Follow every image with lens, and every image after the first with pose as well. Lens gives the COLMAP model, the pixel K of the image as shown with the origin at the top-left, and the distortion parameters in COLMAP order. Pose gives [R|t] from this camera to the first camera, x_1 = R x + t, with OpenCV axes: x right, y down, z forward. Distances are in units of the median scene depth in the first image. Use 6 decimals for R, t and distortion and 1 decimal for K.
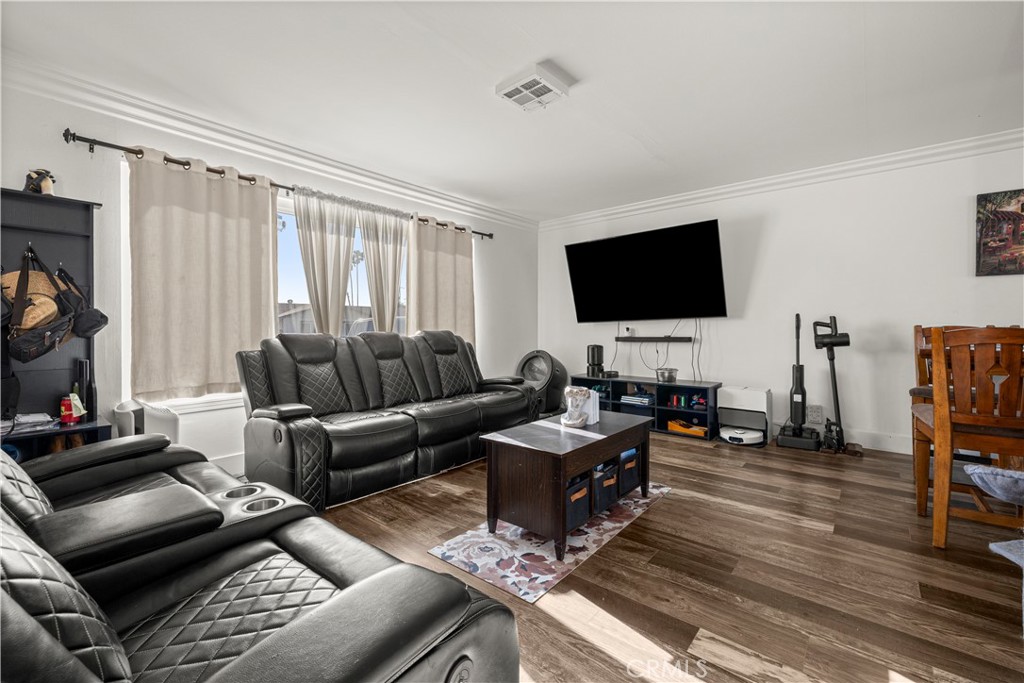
lens RADIAL K [[430.3, 0, 511.1], [0, 430.3, 326.1], [0, 0, 1]] dist [0.000769, 0.000081]
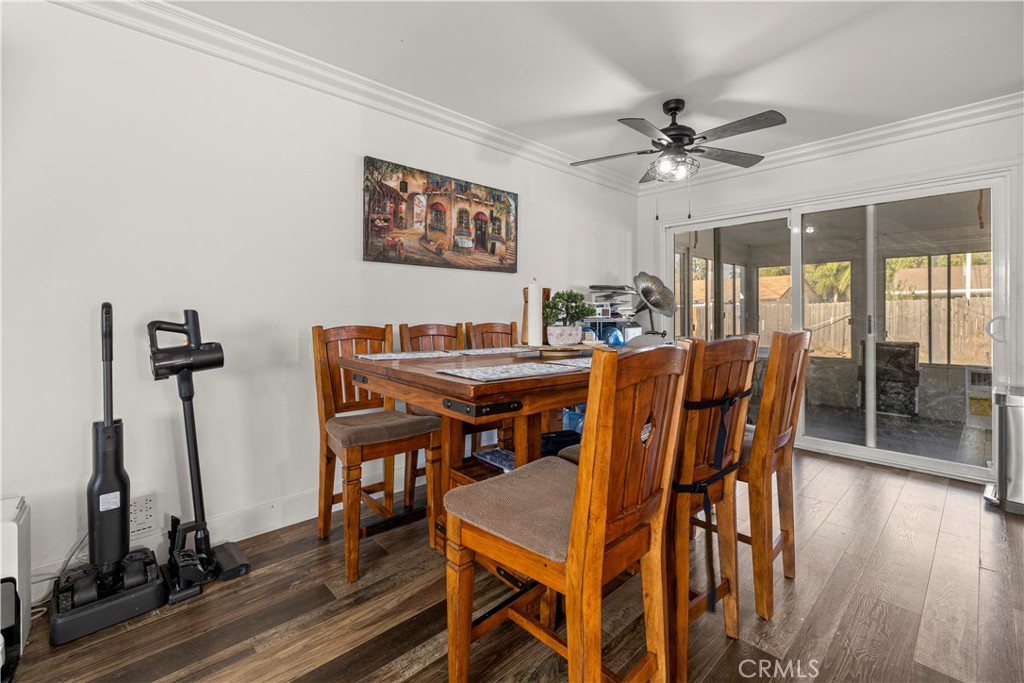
lens RADIAL K [[438.9, 0, 510.9], [0, 438.9, 311.0], [0, 0, 1]] dist [-0.001612, -0.000487]
pose [[0.133201, 0.003379, 0.991083, 0.294956], [0.000223, 0.999994, -0.003439, -0.019753], [-0.991089, 0.000679, 0.133199, 0.560896]]
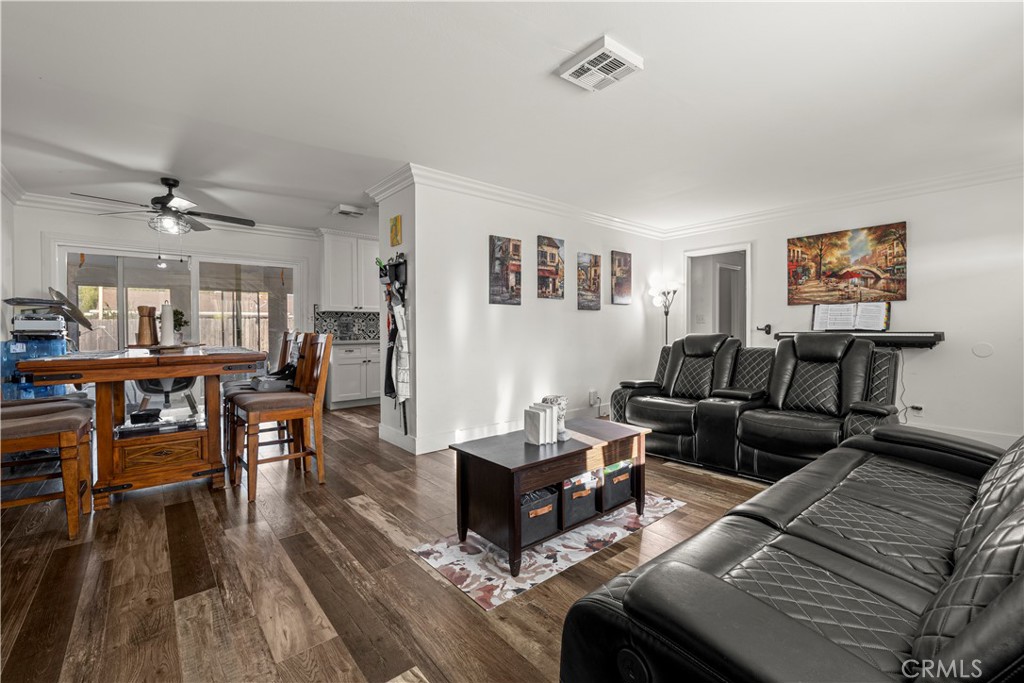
lens RADIAL K [[435.1, 0, 513.3], [0, 435.1, 333.3], [0, 0, 1]] dist [-0.000119, -0.000152]
pose [[-0.983962, 0.001891, 0.178366, 0.047236], [0.004120, 0.999918, 0.012124, -0.007626], [-0.178328, 0.012665, -0.983890, 1.302300]]
